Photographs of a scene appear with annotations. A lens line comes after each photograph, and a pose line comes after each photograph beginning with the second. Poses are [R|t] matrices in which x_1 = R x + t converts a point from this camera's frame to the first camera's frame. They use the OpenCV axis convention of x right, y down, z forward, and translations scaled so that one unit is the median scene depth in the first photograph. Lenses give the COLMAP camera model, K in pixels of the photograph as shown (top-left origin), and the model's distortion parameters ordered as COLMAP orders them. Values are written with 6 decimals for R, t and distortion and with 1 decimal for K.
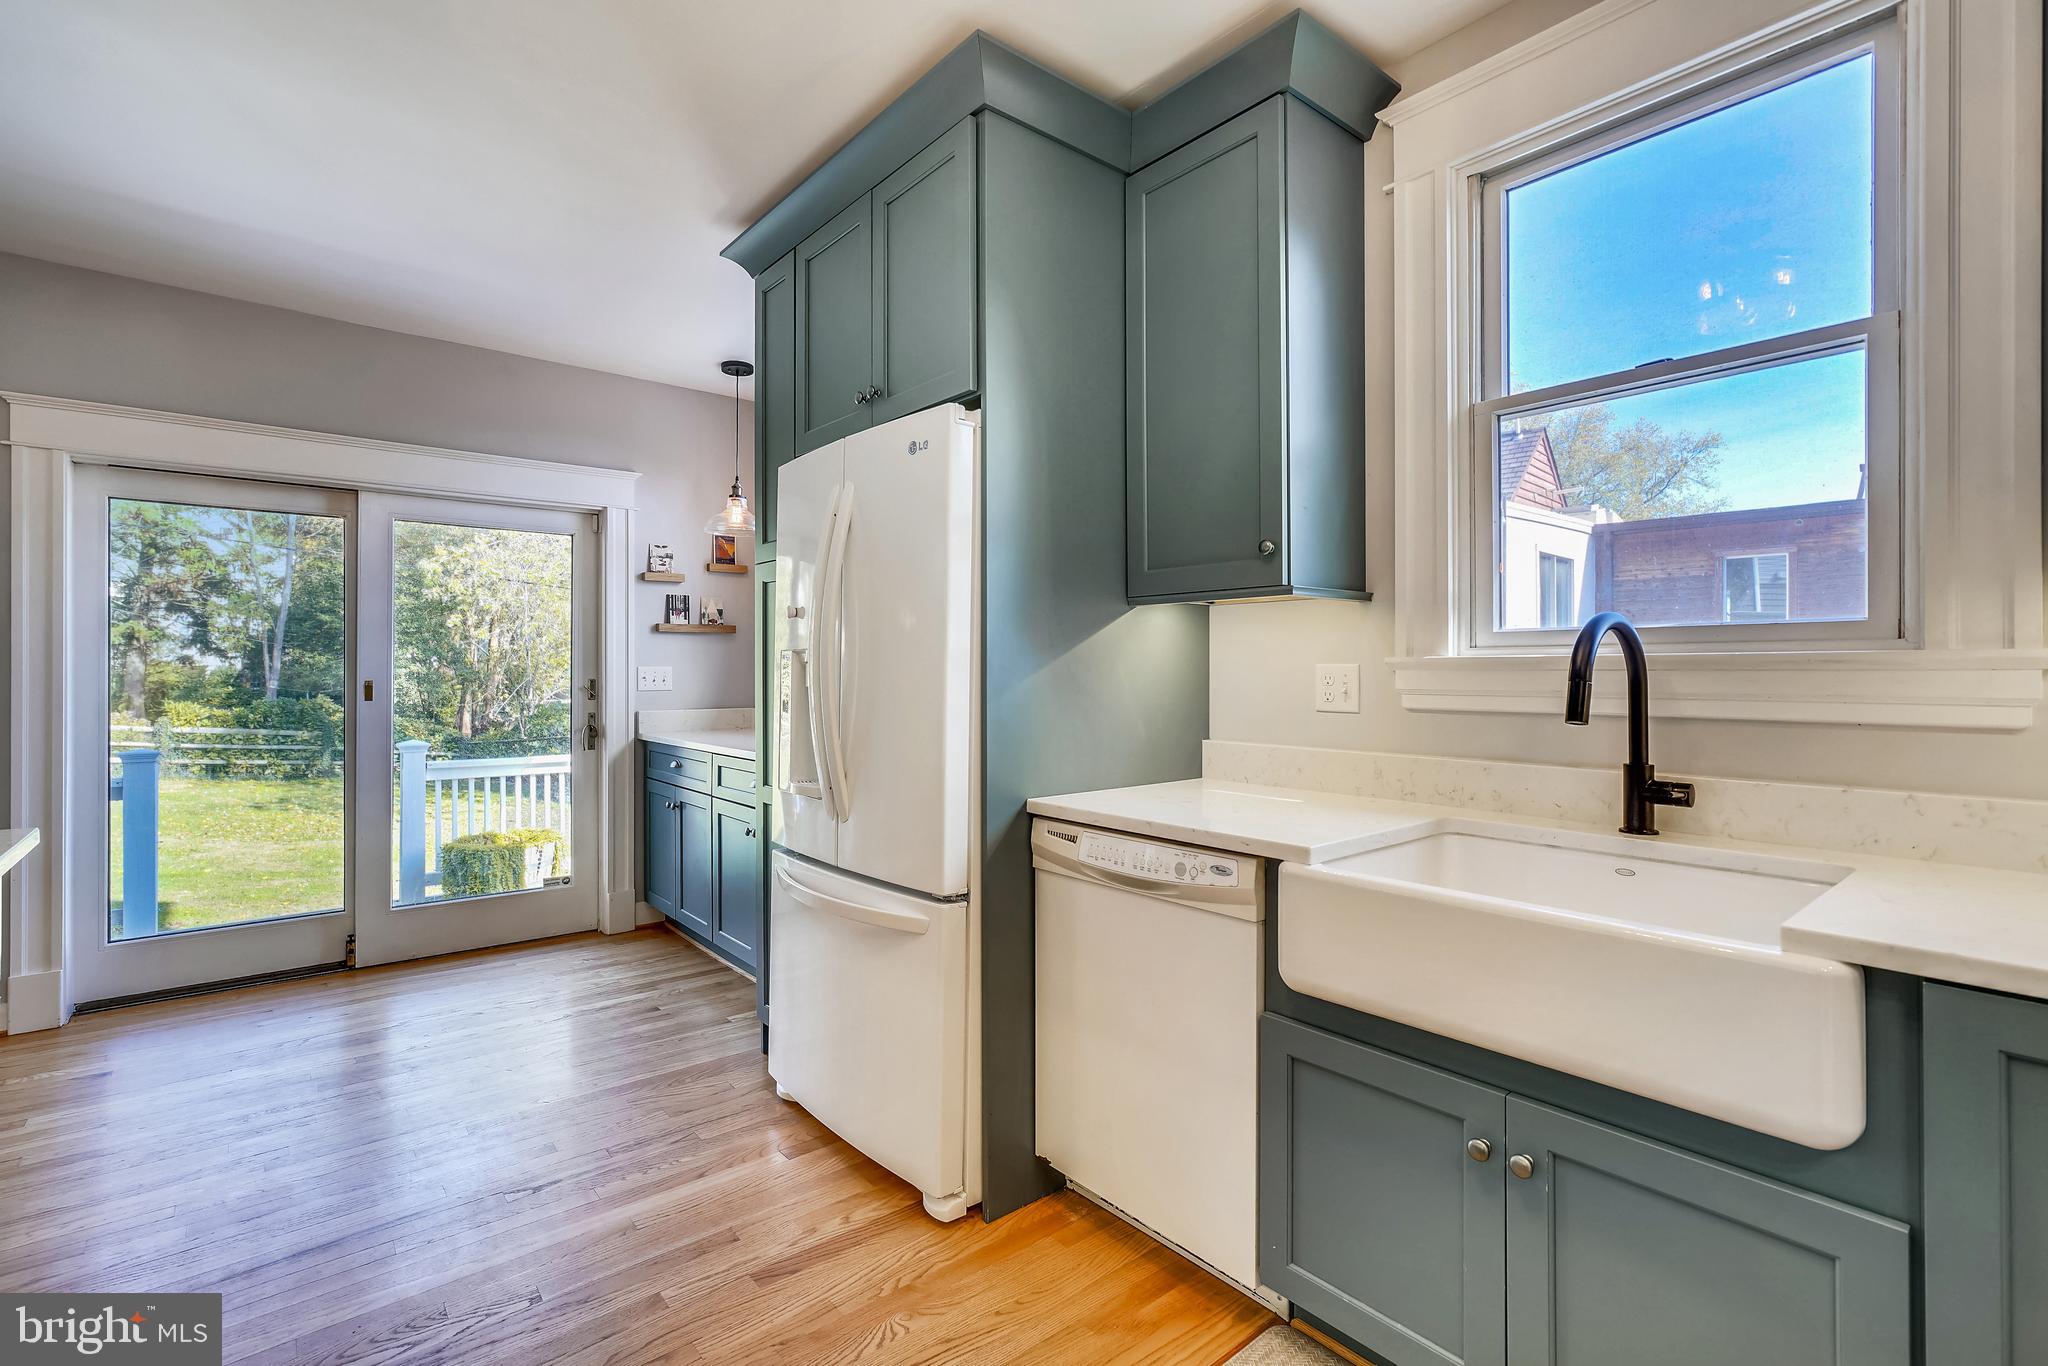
lens RADIAL K [[932.9, 0, 1025.4], [0, 932.9, 670.3], [0, 0, 1]] dist [-0.008143, 0.004039]
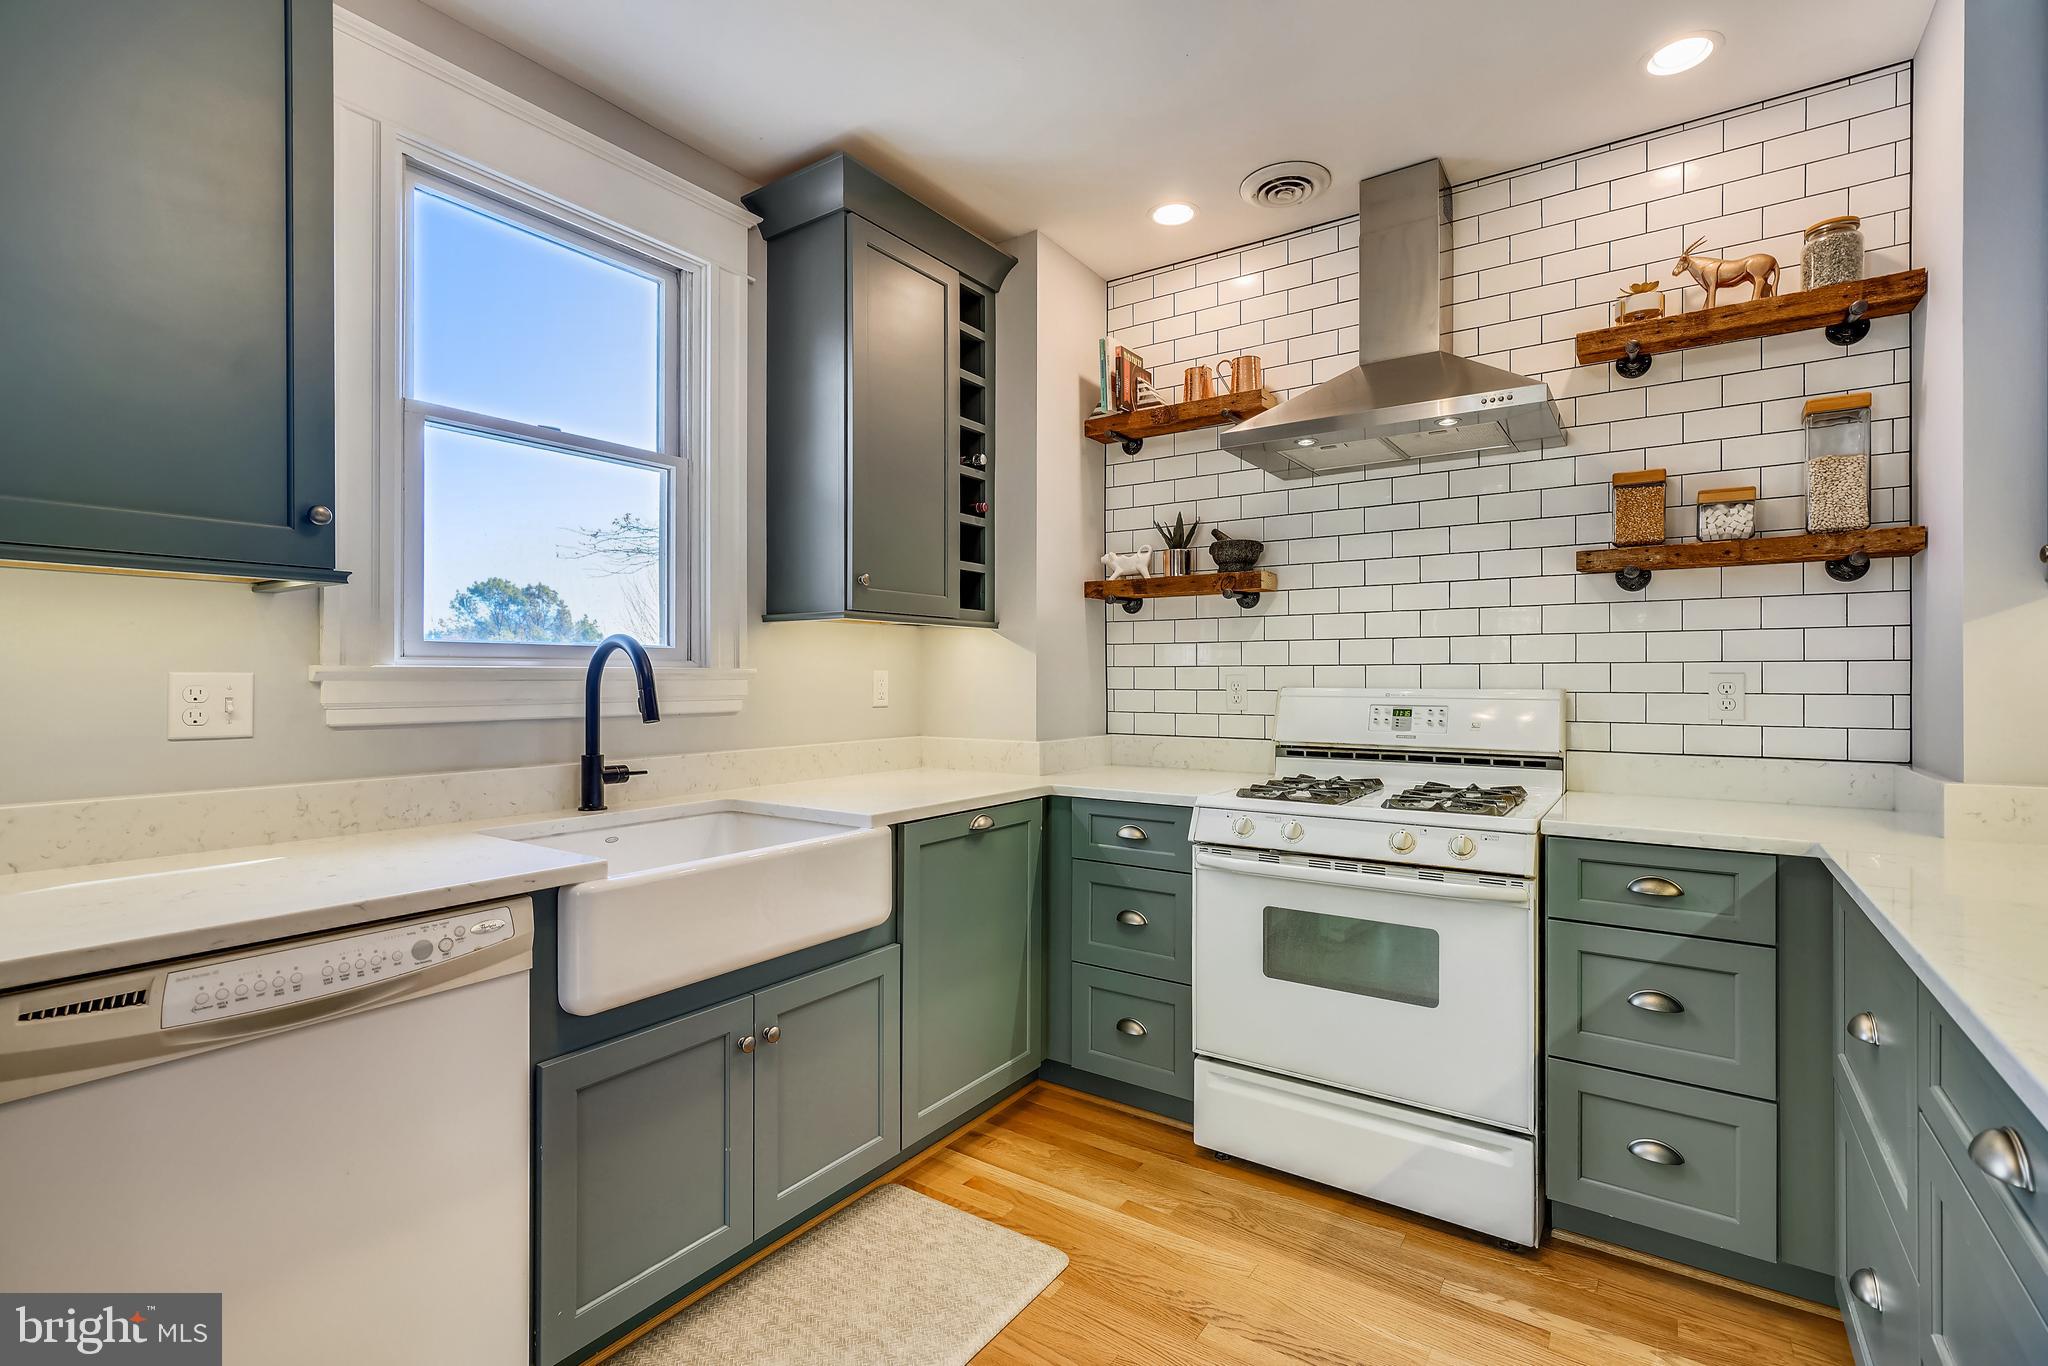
lens RADIAL K [[932.9, 0, 1026.6], [0, 932.9, 682.2], [0, 0, 1]] dist [-0.008143, 0.004039]
pose [[-0.261060, -0.002414, 0.965319, -0.327473], [0.003803, 0.999987, 0.003529, 0.000372], [-0.965315, 0.004592, -0.261048, 0.357351]]
